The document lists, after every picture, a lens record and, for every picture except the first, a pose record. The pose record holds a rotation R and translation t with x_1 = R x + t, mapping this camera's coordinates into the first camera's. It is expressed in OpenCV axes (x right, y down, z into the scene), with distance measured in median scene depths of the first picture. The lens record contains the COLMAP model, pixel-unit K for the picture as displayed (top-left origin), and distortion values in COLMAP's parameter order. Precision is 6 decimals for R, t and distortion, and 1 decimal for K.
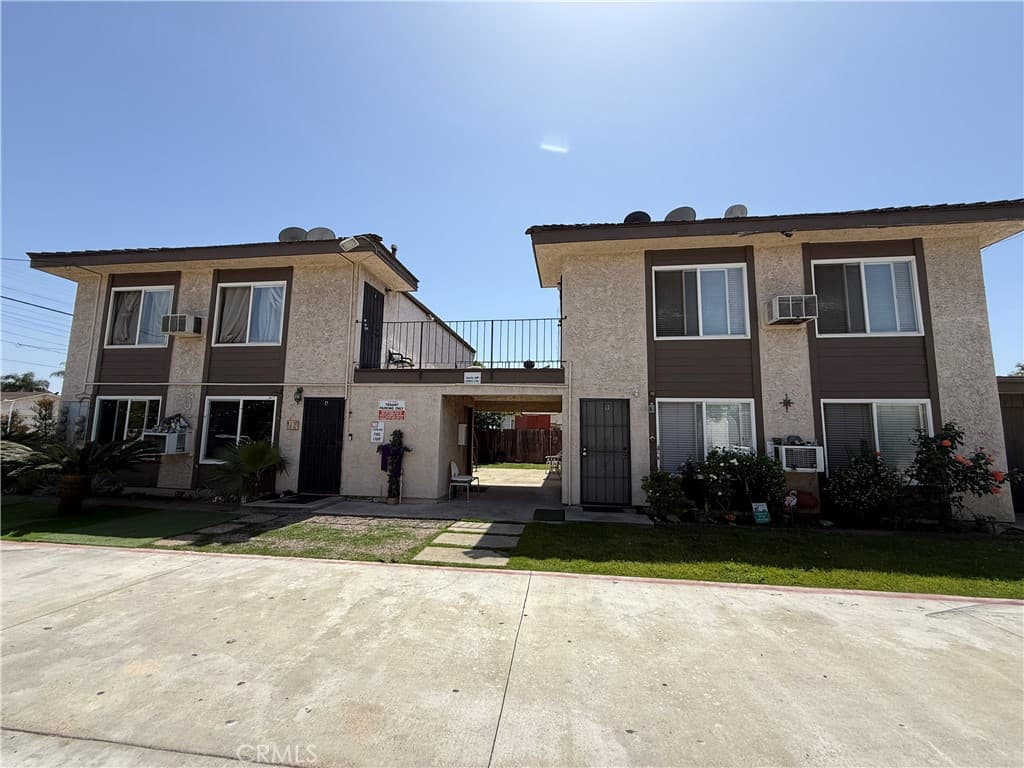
lens RADIAL K [[423.1, 0, 511.7], [0, 423.1, 379.9], [0, 0, 1]] dist [0.002486, 0.000721]
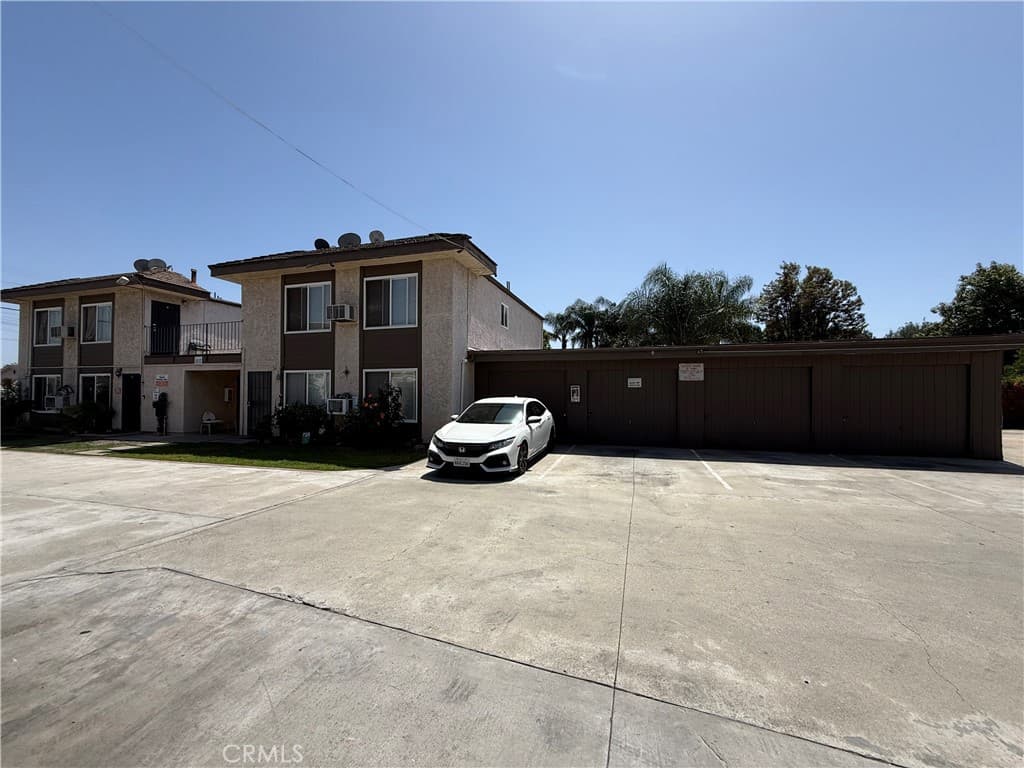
lens RADIAL K [[338.8, 0, 520.8], [0, 338.8, 390.6], [0, 0, 1]] dist [0.002679, 0.000056]
pose [[0.994216, -0.015399, -0.106289, 1.272016], [0.027687, 0.992966, 0.115121, -0.004162], [0.103769, -0.117398, 0.987649, -0.177570]]
